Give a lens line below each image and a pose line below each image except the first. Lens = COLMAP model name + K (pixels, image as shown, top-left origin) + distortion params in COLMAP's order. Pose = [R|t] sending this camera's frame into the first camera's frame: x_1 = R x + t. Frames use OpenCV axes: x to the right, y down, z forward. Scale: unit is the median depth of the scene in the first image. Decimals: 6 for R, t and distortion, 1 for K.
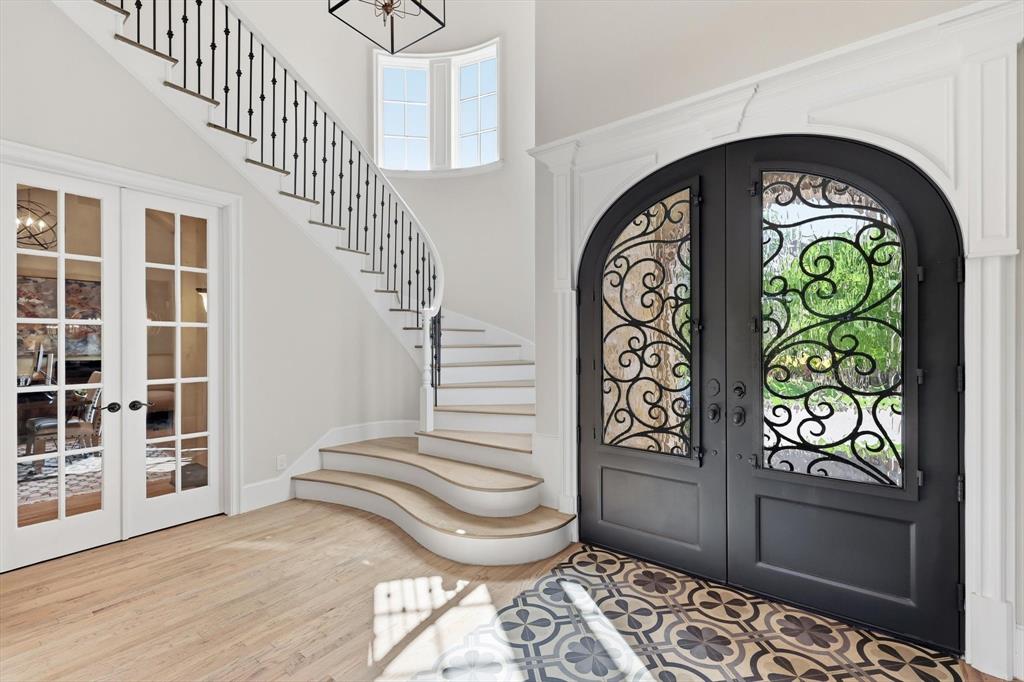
lens RADIAL K [[453.5, 0, 508.6], [0, 453.5, 338.6], [0, 0, 1]] dist [0.000284, 0.000328]
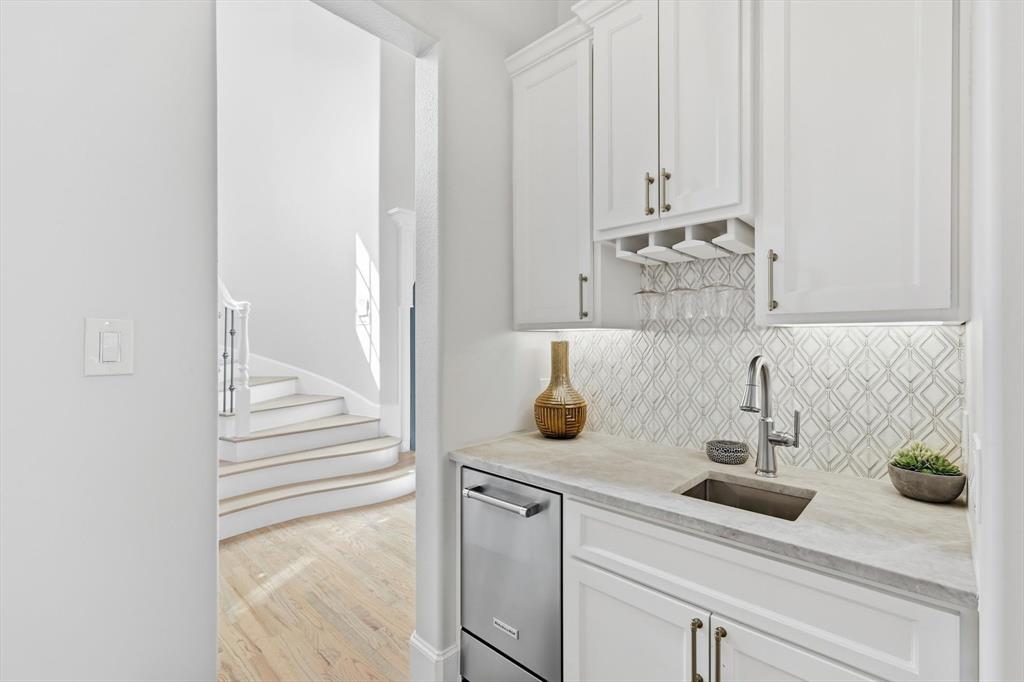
lens RADIAL K [[453.5, 0, 508.6], [0, 453.5, 338.6], [0, 0, 1]] dist [0.000284, 0.000328]
pose [[0.117781, 0.000385, 0.993040, -1.385168], [-0.001915, 0.999998, -0.000161, -0.002549], [-0.993038, -0.001883, 0.117781, 0.468753]]
